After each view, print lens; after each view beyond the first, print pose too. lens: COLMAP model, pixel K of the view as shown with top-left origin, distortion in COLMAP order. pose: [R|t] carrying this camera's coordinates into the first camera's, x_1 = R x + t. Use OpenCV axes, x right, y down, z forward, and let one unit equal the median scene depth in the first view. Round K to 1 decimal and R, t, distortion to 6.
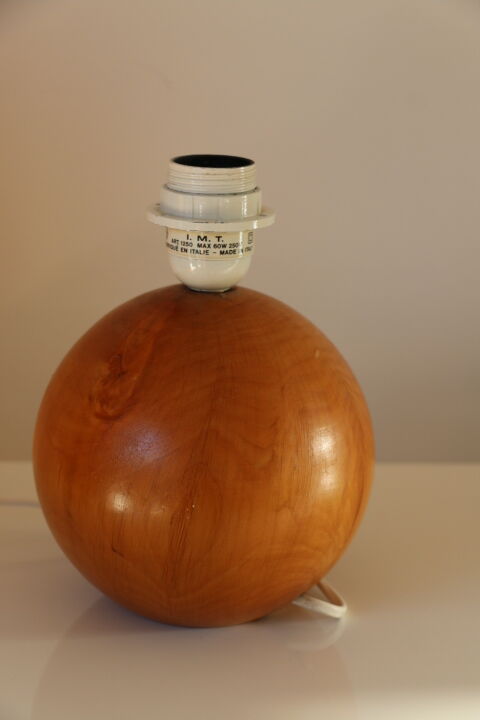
lens RADIAL K [[1848.7, 0, 239.6], [0, 1848.7, 360.0], [0, 0, 1]] dist [-0.064596, 0.000000]
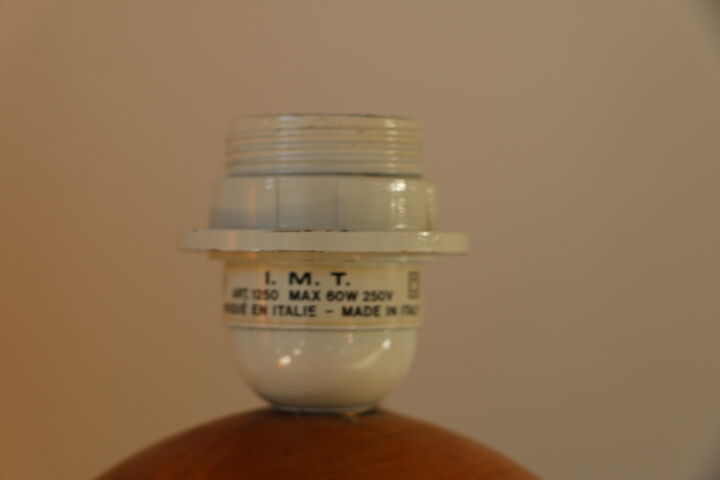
lens RADIAL K [[1848.7, 0, 360.4], [0, 1848.7, 239.6], [0, 0, 1]] dist [-0.064596, 0.000000]
pose [[0.999401, -0.015868, -0.030752, 0.006927], [0.008977, 0.977129, -0.212460, 0.016249], [0.033420, 0.212057, 0.976686, 0.580831]]
